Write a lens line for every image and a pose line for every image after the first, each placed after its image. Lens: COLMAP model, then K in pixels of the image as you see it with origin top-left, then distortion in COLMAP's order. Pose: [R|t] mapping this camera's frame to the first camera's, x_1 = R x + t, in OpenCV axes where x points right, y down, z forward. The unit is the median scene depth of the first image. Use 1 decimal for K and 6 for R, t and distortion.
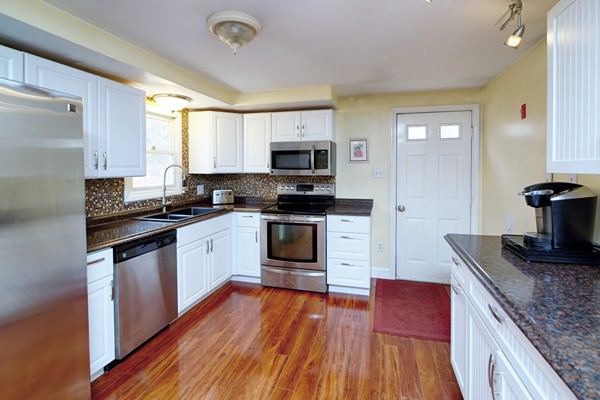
lens RADIAL K [[292.7, 0, 300.7], [0, 292.7, 174.7], [0, 0, 1]] dist [-0.004403, -0.000298]
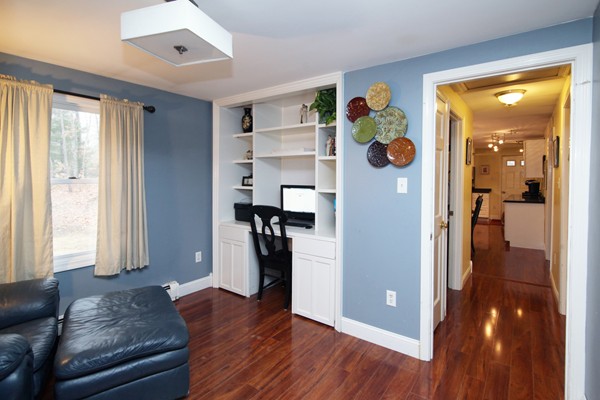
lens RADIAL K [[302.0, 0, 301.3], [0, 302.0, 177.6], [0, 0, 1]] dist [-0.016434, -0.000404]
pose [[0.933230, 0.007679, -0.359197, -0.396723], [-0.014192, 0.999779, -0.015500, 0.053786], [0.358998, 0.019562, 0.933133, -2.231138]]
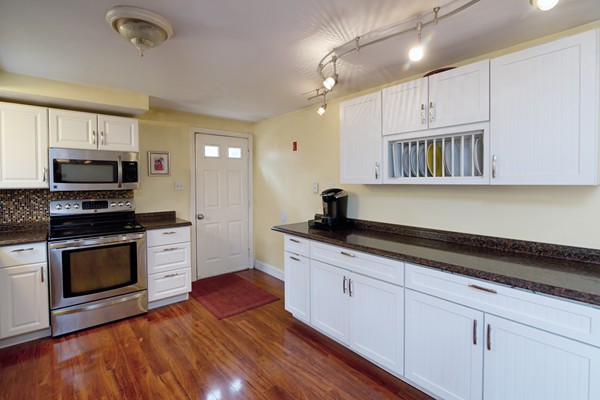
lens RADIAL K [[286.0, 0, 301.8], [0, 286.0, 185.9], [0, 0, 1]] dist [-0.012849, -0.000070]
pose [[0.558362, -0.016143, 0.829441, -0.374902], [0.019922, 0.999783, 0.006047, -0.003002], [-0.829358, 0.013148, 0.558562, 0.053799]]
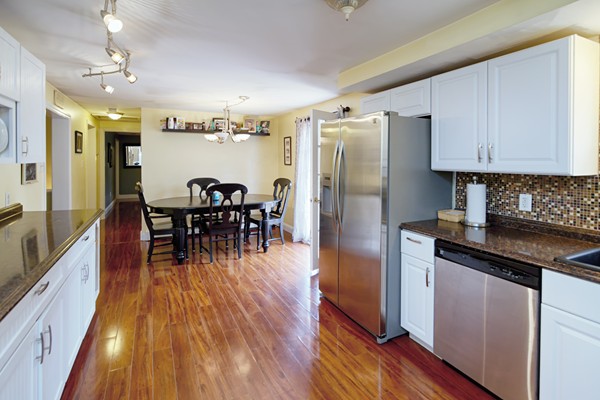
lens RADIAL K [[293.1, 0, 300.0], [0, 293.1, 162.7], [0, 0, 1]] dist [-0.001509, -0.000103]
pose [[-0.734593, 0.004963, -0.678490, 0.230990], [-0.017205, 0.999515, 0.025939, -0.020605], [0.678290, 0.030728, -0.734151, 0.822670]]
